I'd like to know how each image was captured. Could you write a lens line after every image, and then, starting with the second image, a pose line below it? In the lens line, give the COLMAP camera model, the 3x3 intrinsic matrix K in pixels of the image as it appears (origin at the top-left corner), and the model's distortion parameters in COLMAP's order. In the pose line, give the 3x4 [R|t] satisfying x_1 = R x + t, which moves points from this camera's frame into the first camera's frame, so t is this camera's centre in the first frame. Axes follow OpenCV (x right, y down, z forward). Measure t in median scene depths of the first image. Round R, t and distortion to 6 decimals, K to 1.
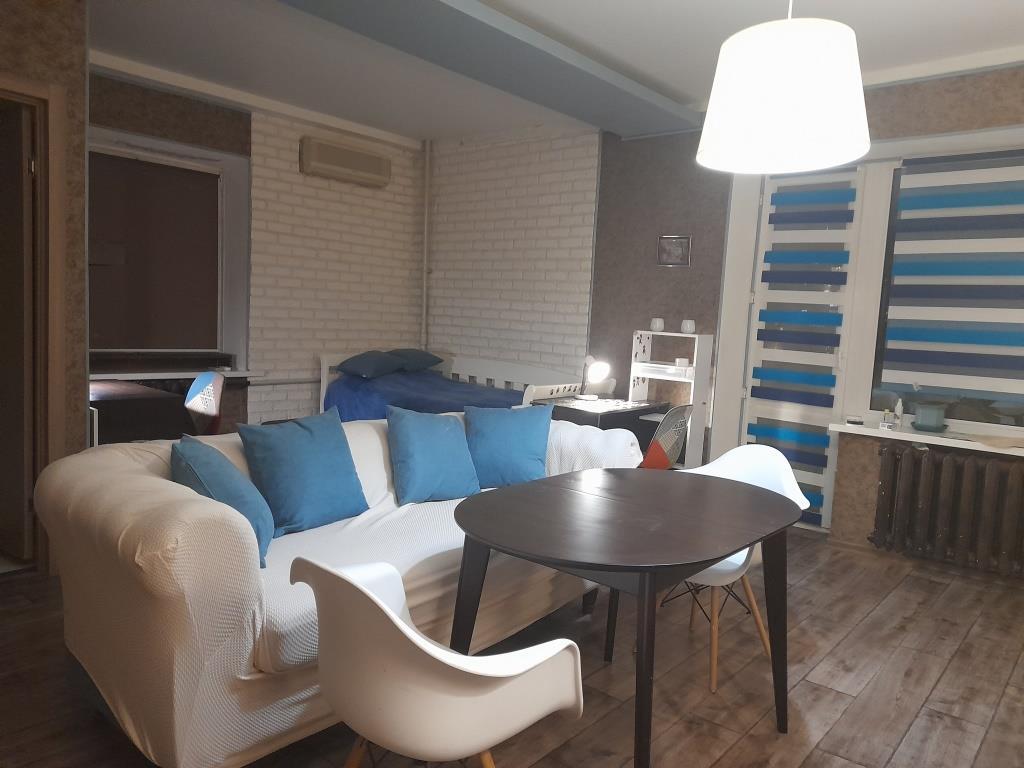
lens RADIAL K [[733.3, 0, 511.5], [0, 733.3, 382.8], [0, 0, 1]] dist [0.002253, -0.017803]
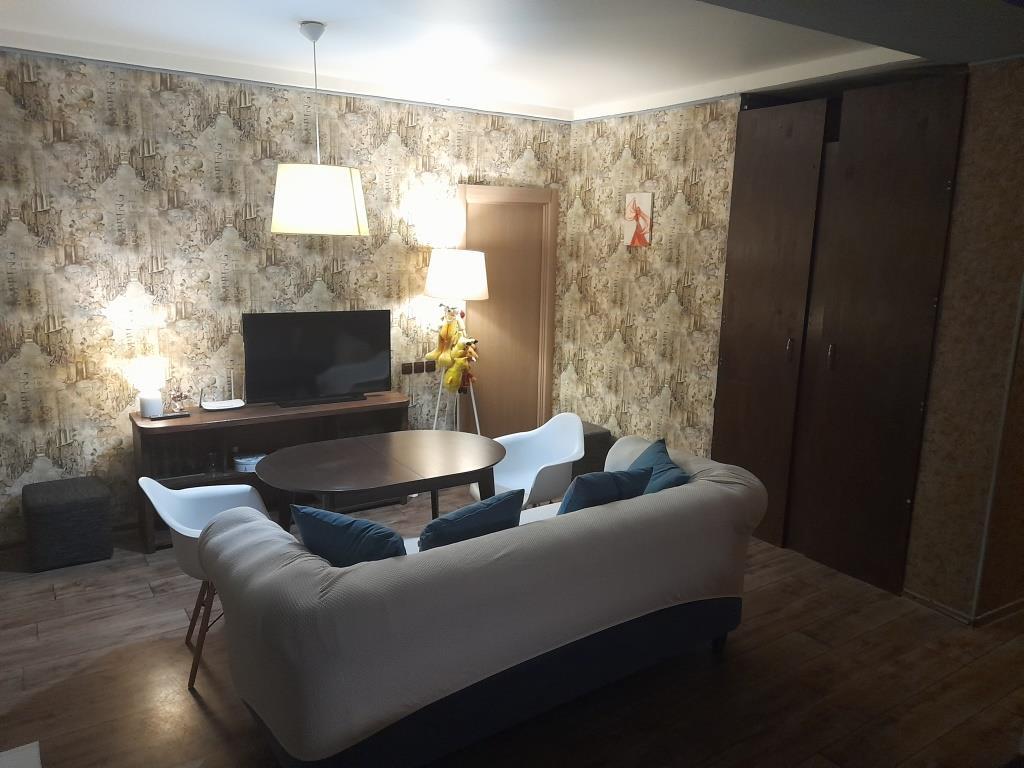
lens RADIAL K [[733.3, 0, 516.8], [0, 733.3, 384.0], [0, 0, 1]] dist [0.002253, -0.017803]
pose [[-0.962338, -0.114619, 0.246512, -0.229575], [-0.040722, 0.957319, 0.286149, -0.214116], [-0.268788, 0.265334, -0.925932, 1.133611]]
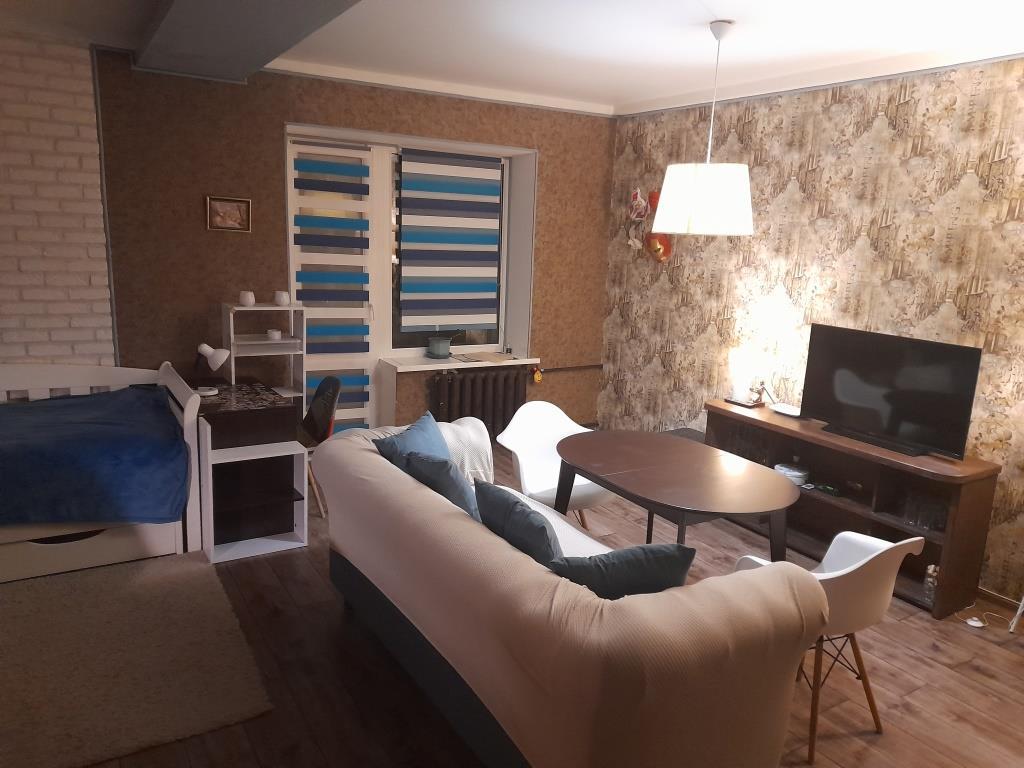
lens RADIAL K [[733.3, 0, 521.7], [0, 733.3, 381.8], [0, 0, 1]] dist [0.002253, -0.017803]
pose [[0.301721, -0.222479, 0.927075, -0.619821], [0.060371, 0.974899, 0.214307, -0.162729], [-0.951483, -0.008693, 0.307578, 0.395078]]
